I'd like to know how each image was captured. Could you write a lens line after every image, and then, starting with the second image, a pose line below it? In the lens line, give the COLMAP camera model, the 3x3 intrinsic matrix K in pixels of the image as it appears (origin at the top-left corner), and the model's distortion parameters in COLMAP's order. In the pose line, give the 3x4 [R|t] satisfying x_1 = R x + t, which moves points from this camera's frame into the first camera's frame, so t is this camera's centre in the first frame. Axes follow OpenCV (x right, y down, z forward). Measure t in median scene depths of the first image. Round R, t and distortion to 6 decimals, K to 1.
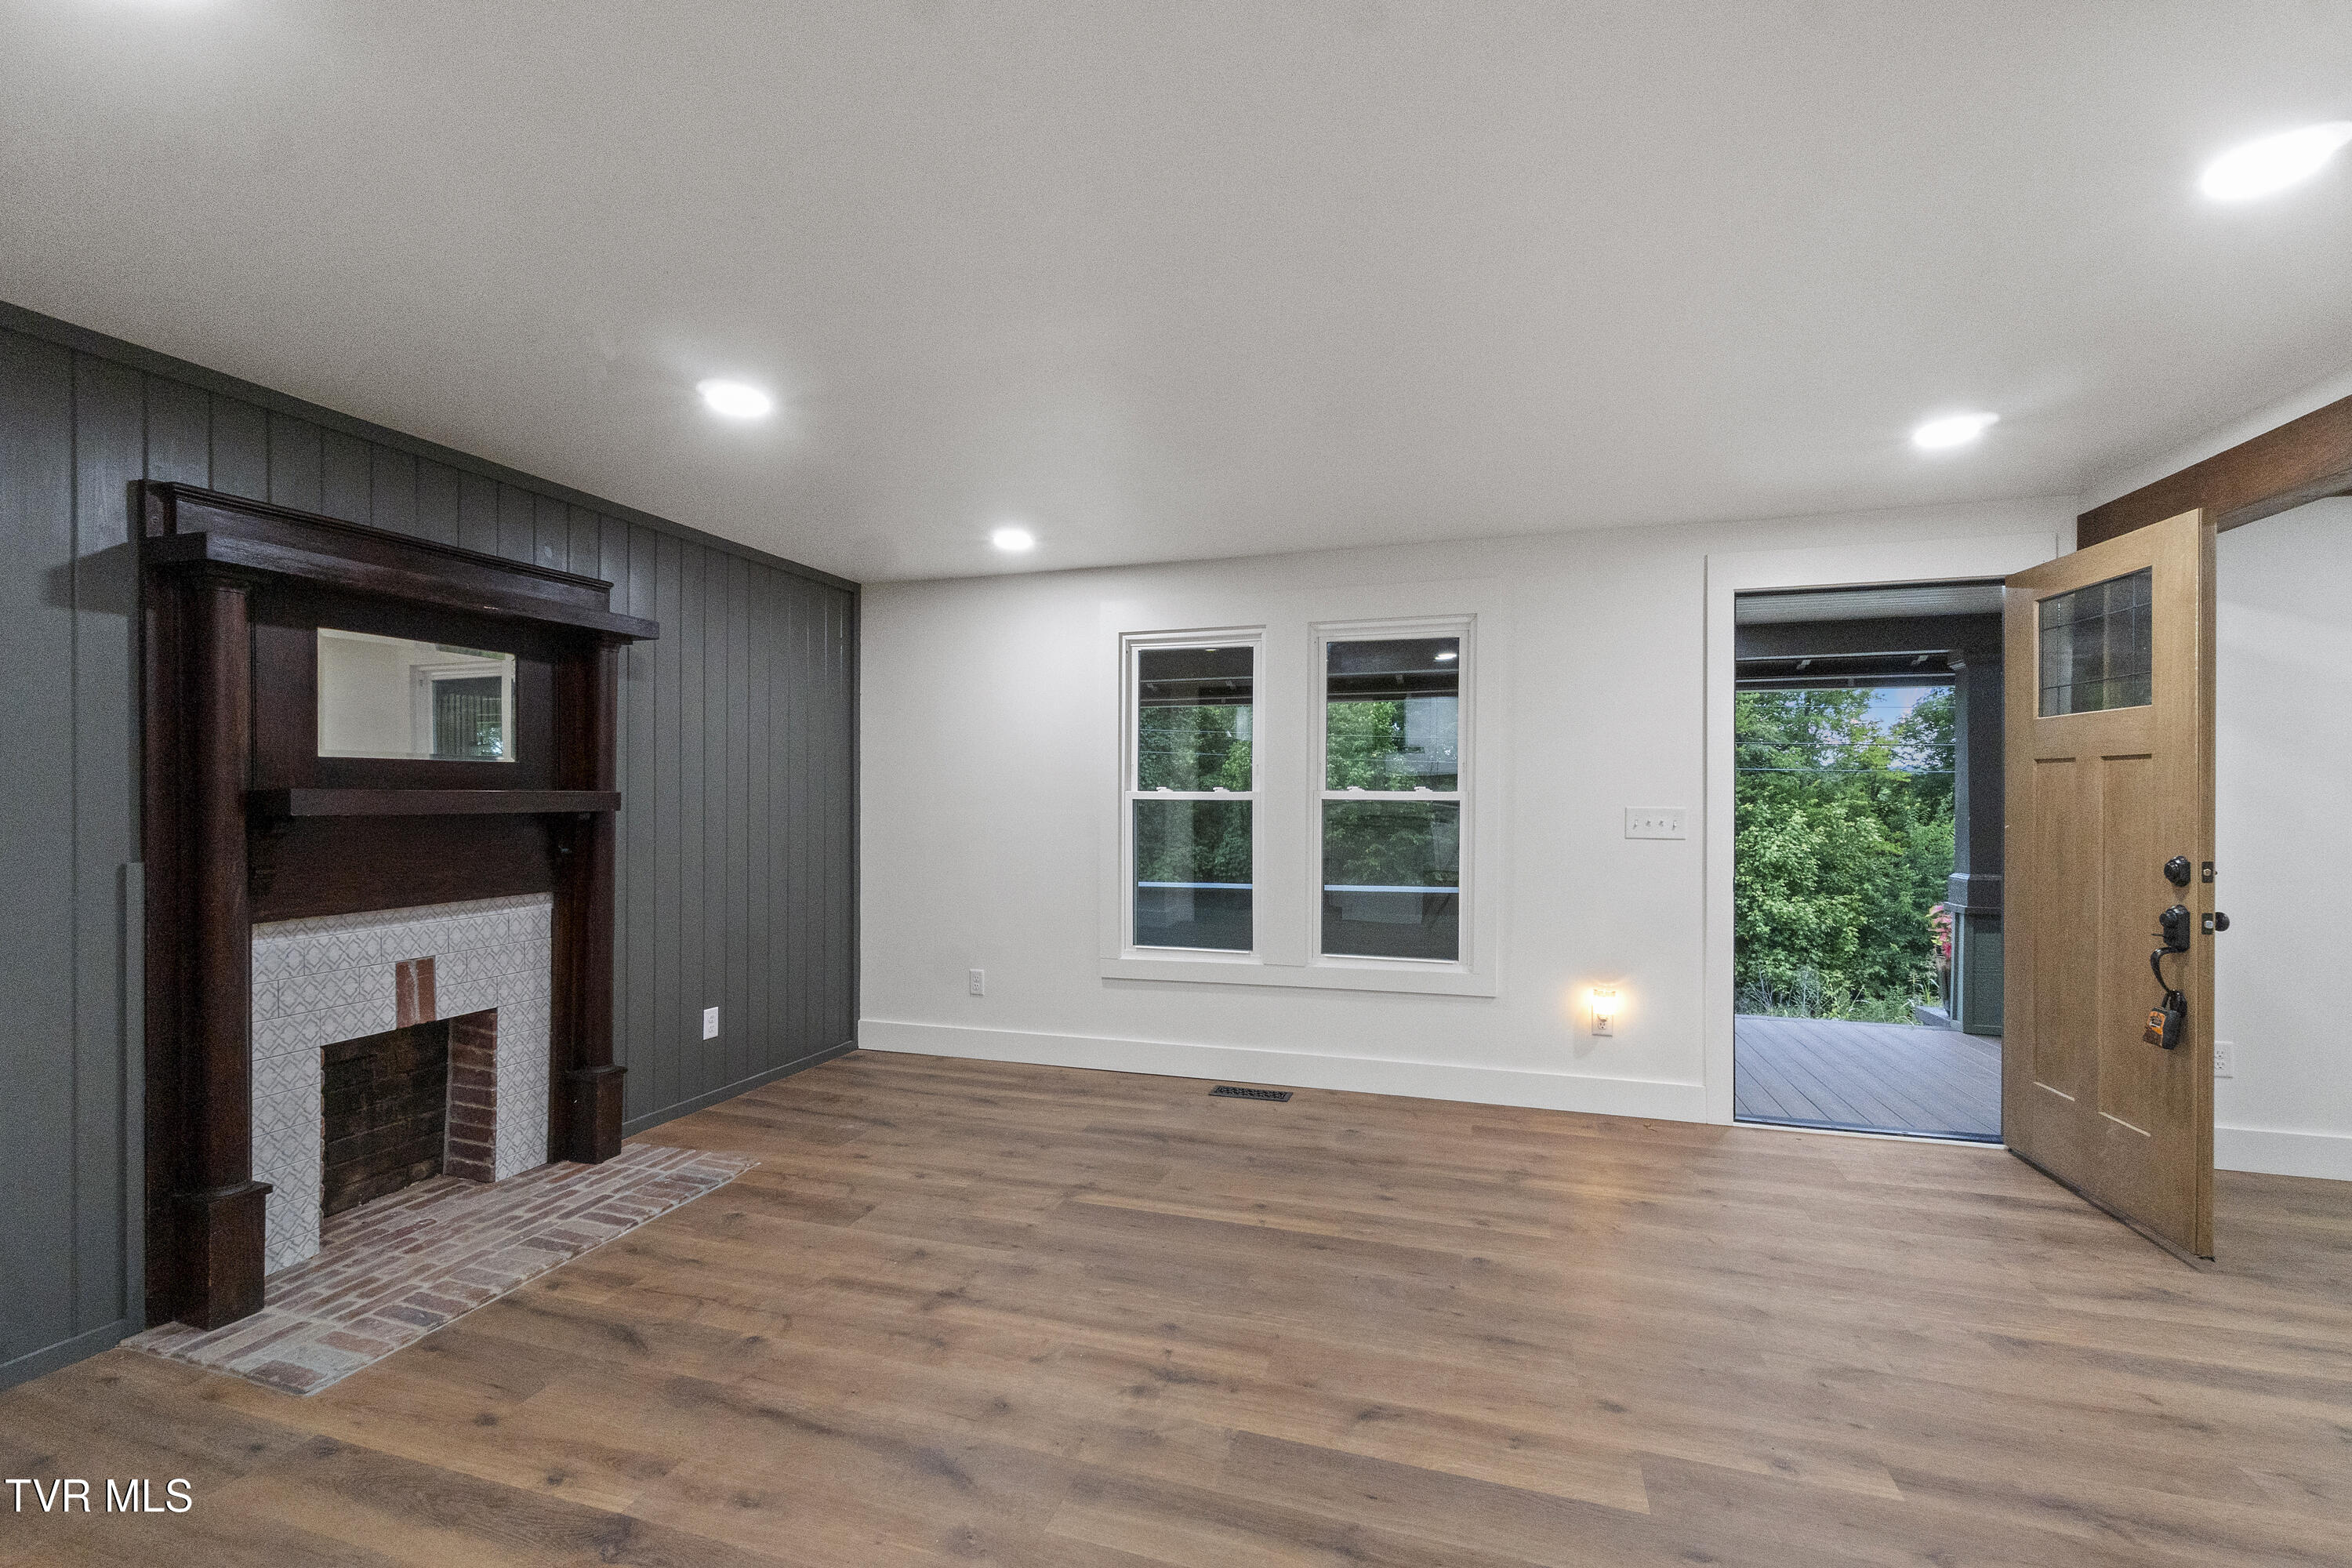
lens RADIAL K [[976.7, 0, 1176.4], [0, 976.7, 792.7], [0, 0, 1]] dist [0.000080, 0.000171]
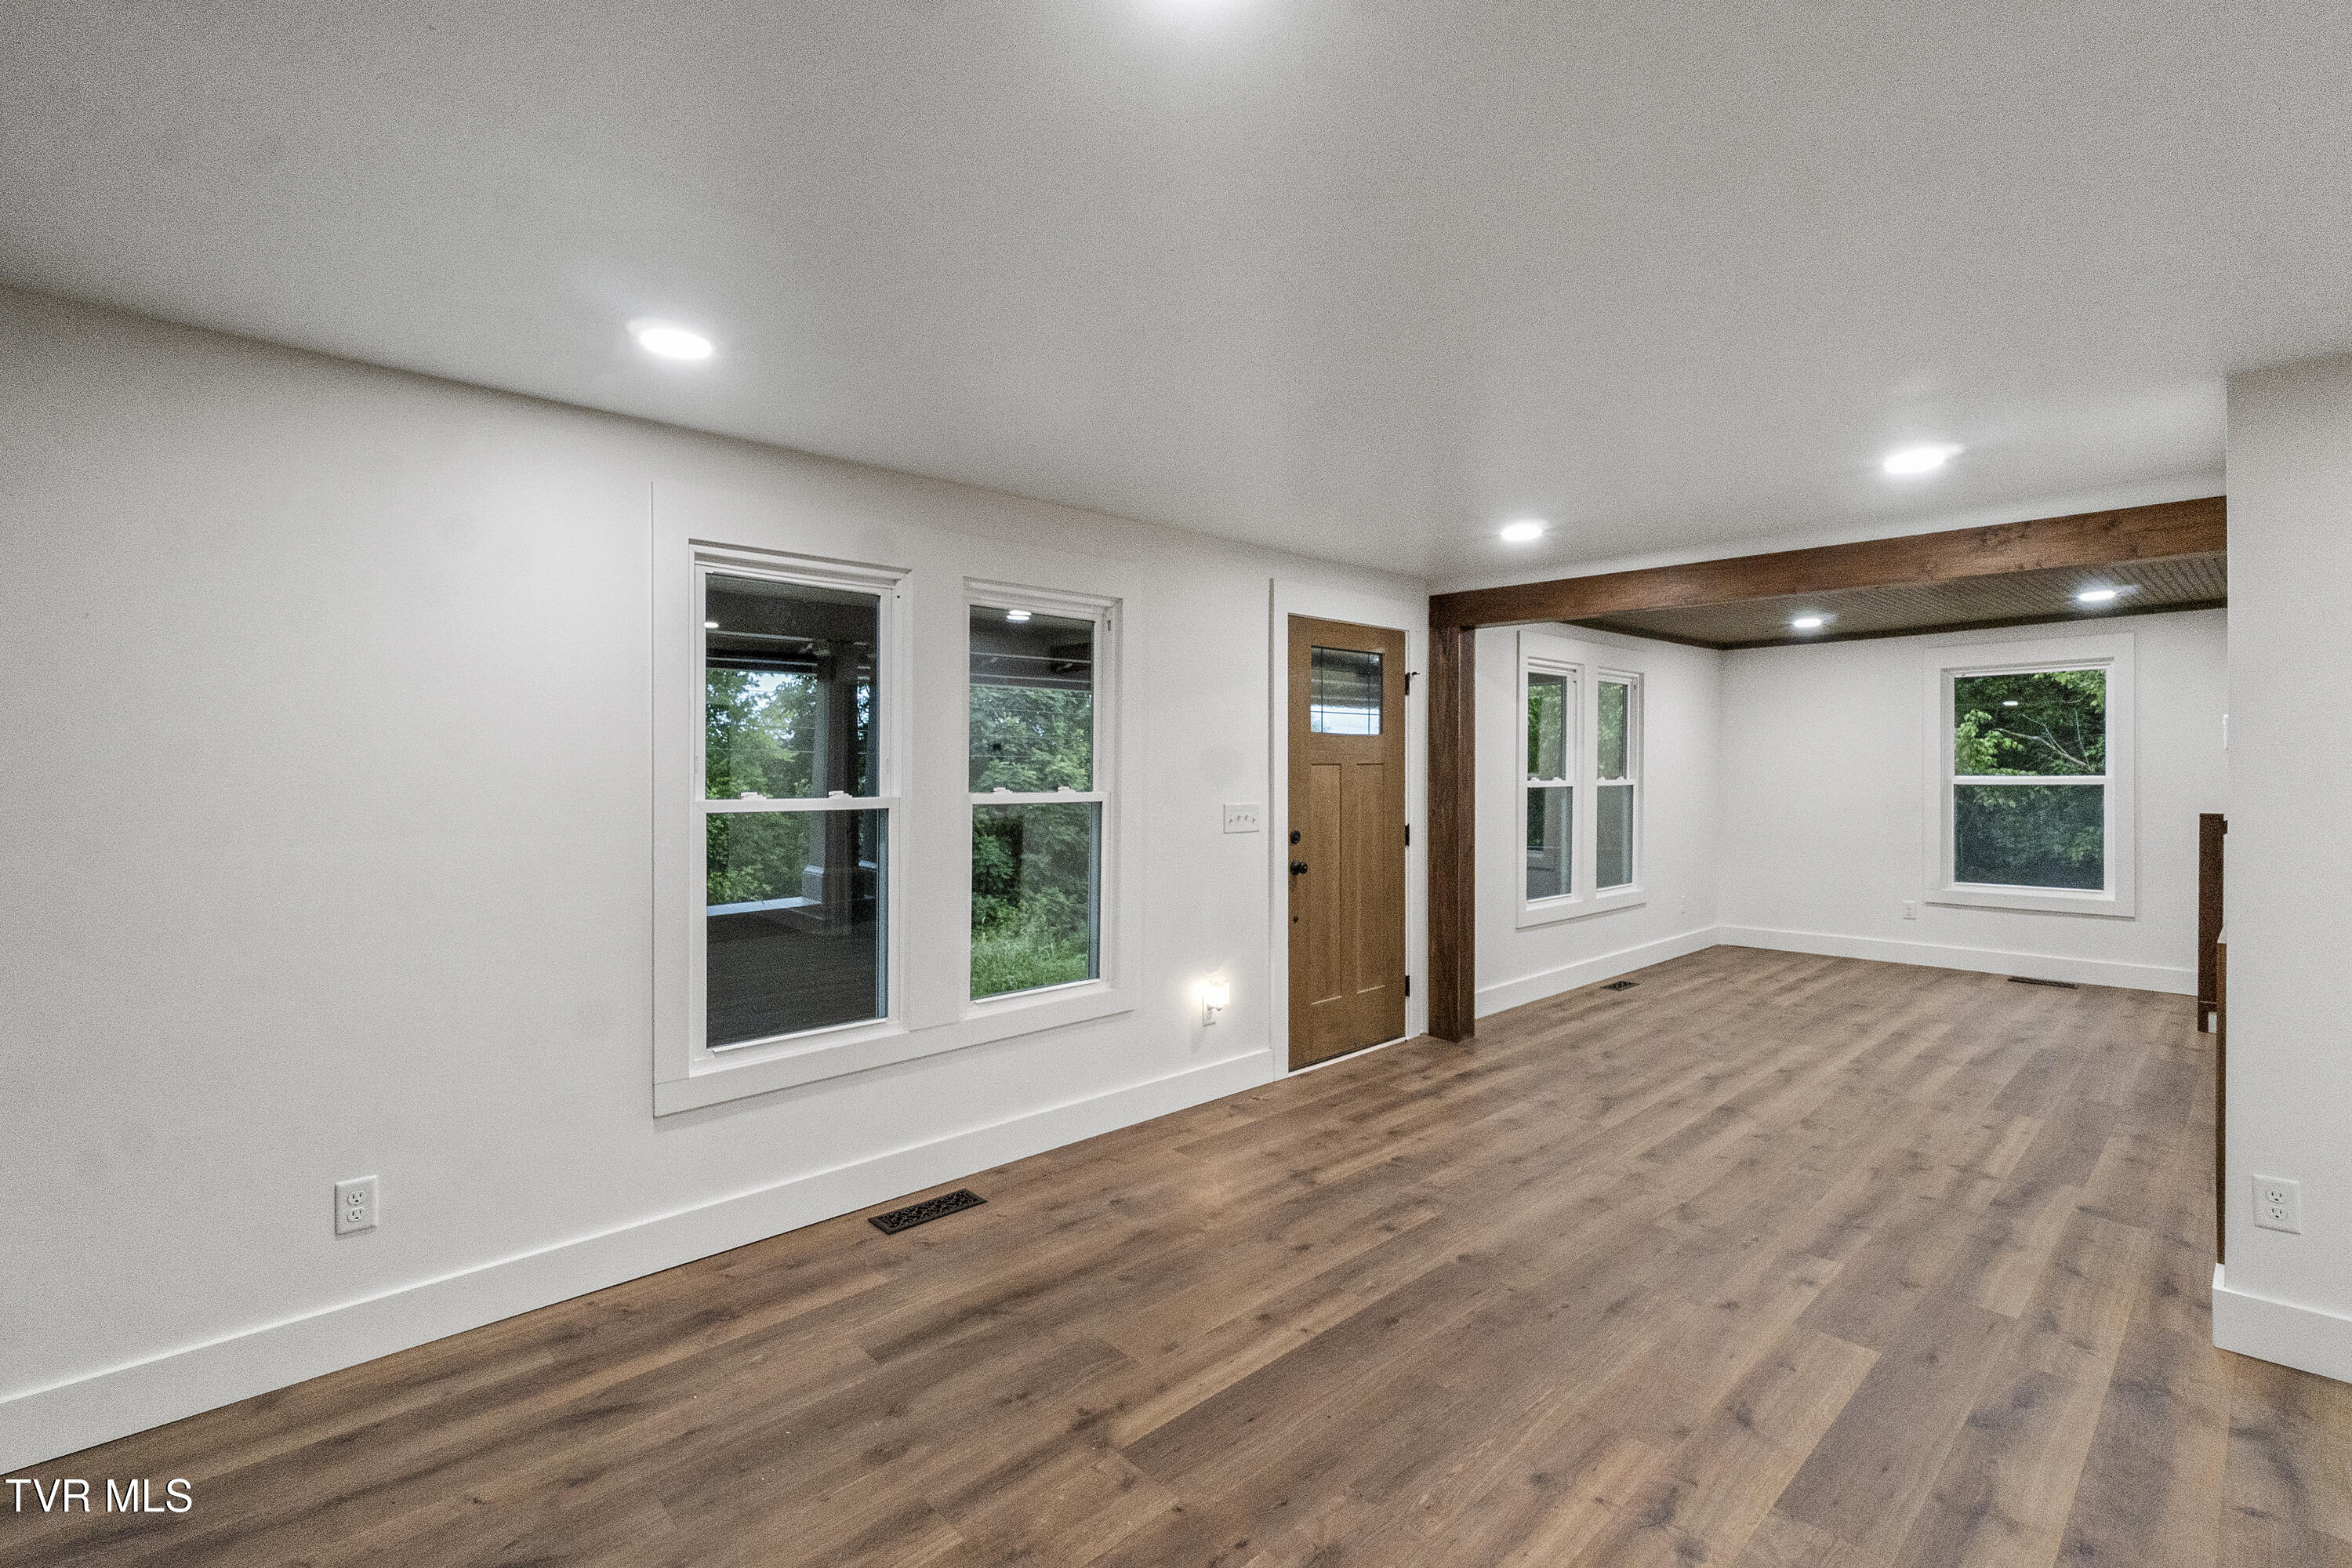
lens RADIAL K [[1014.6, 0, 1176.0], [0, 1014.6, 784.0], [0, 0, 1]] dist [-0.004517, -0.000017]
pose [[0.519406, -0.016206, 0.854374, -0.507954], [0.004693, 0.999859, 0.016112, -0.024889], [-0.854515, -0.004359, 0.519409, 0.482856]]
